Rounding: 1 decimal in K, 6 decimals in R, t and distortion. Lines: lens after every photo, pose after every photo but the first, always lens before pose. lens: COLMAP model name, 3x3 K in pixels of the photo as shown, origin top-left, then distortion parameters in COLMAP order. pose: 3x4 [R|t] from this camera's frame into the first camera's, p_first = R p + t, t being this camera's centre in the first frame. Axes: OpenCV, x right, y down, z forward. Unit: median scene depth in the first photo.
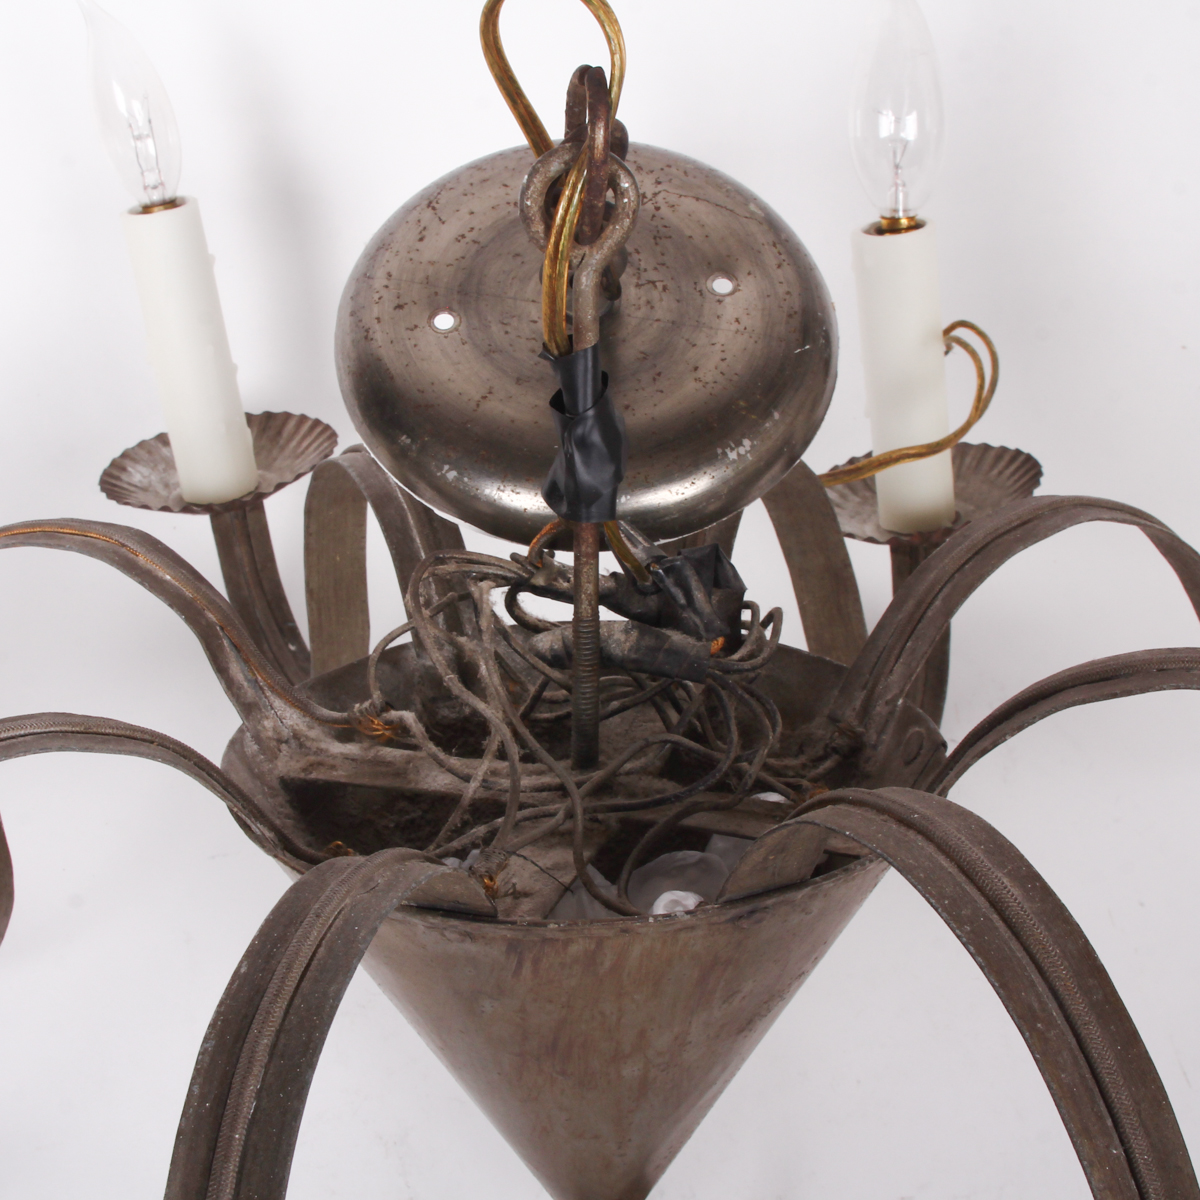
lens RADIAL K [[2126.9, 0, 567.1], [0, 2126.9, 598.3], [0, 0, 1]] dist [-0.097139, 0.146246]
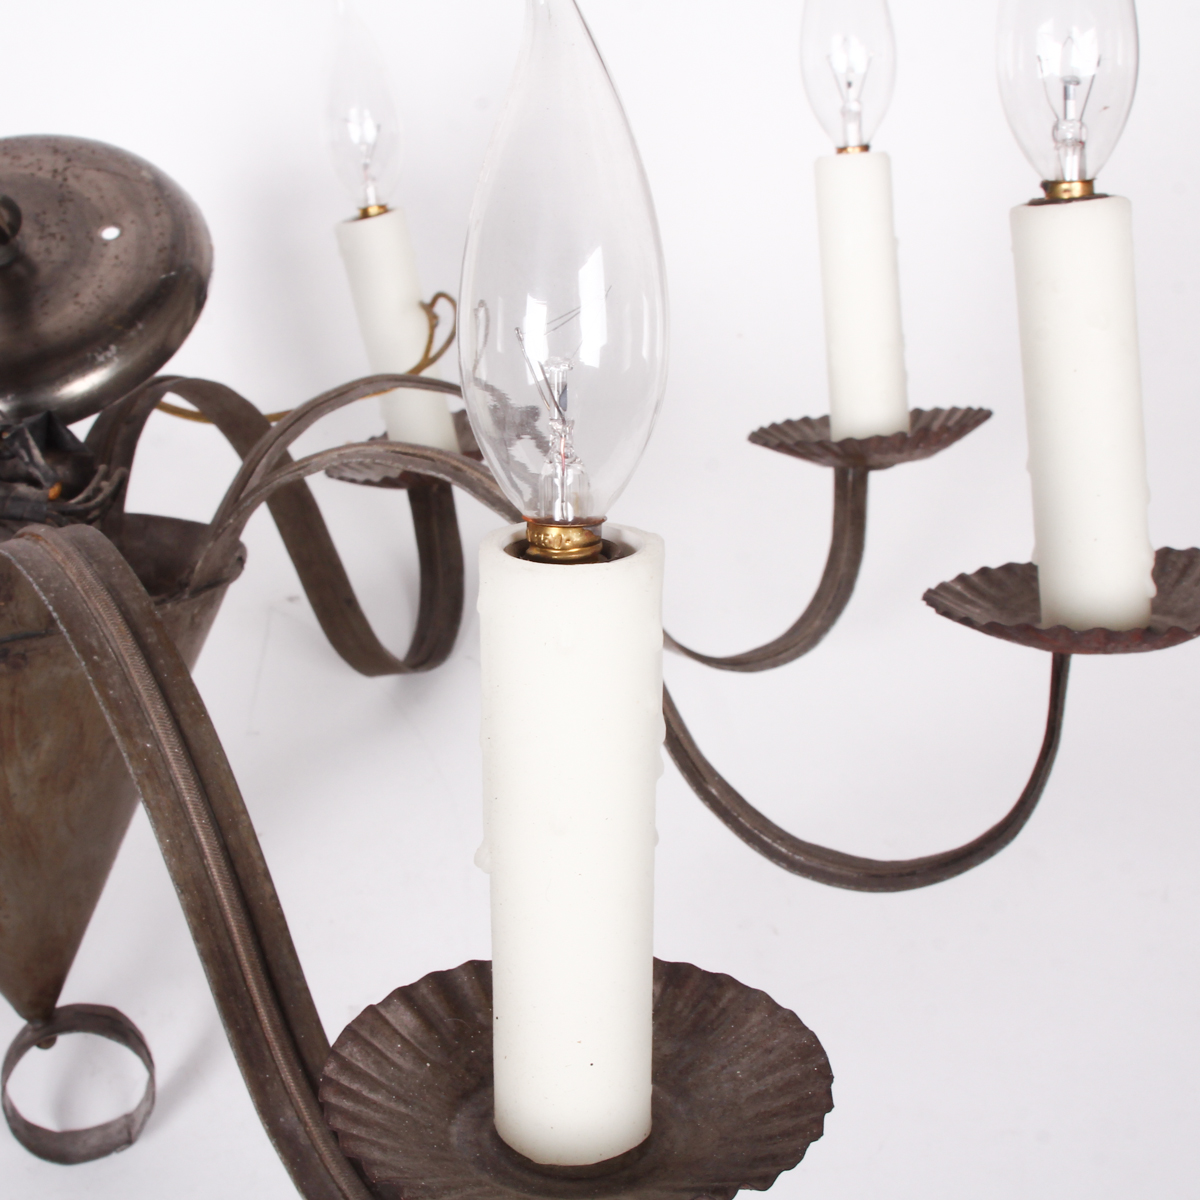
lens RADIAL K [[2149.6, 0, 600.0], [0, 2149.6, 600.0], [0, 0, 1]] dist [-0.118598, 0.209235]
pose [[0.997456, -0.071149, -0.004427, 0.355469], [0.070443, 0.993278, -0.091852, 0.202525], [0.010932, 0.091307, 0.995763, -0.213784]]
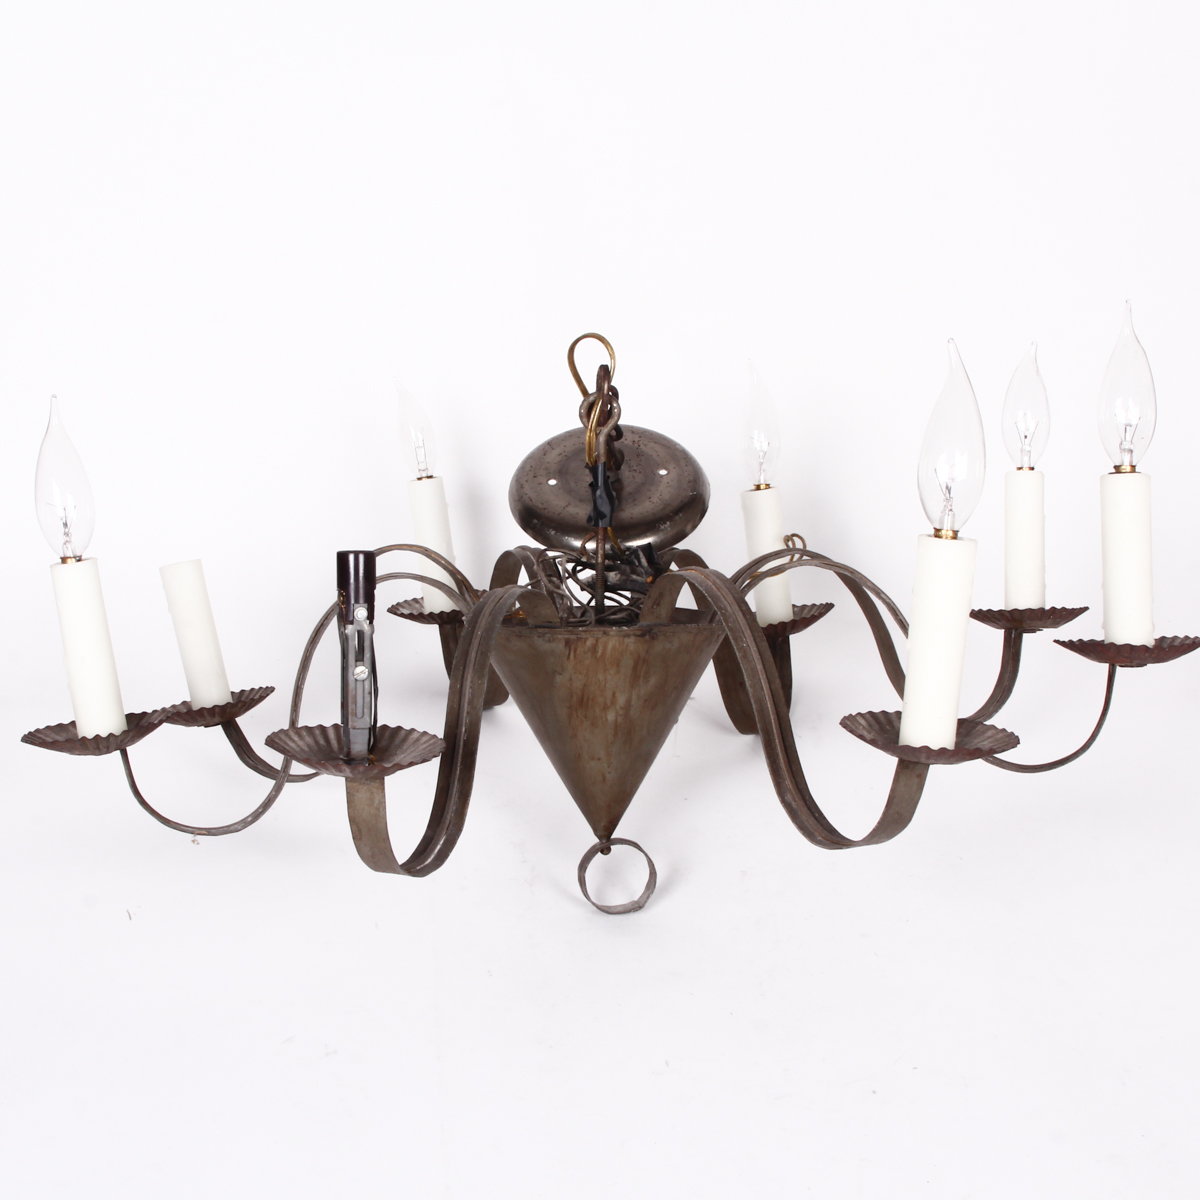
lens RADIAL K [[2149.6, 0, 600.0], [0, 2149.6, 600.0], [0, 0, 1]] dist [-0.118598, 0.209235]
pose [[0.998839, 0.016552, -0.045246, 0.119297], [-0.028568, 0.959691, -0.279602, 0.732415], [0.038795, 0.280570, 0.959049, -1.444641]]
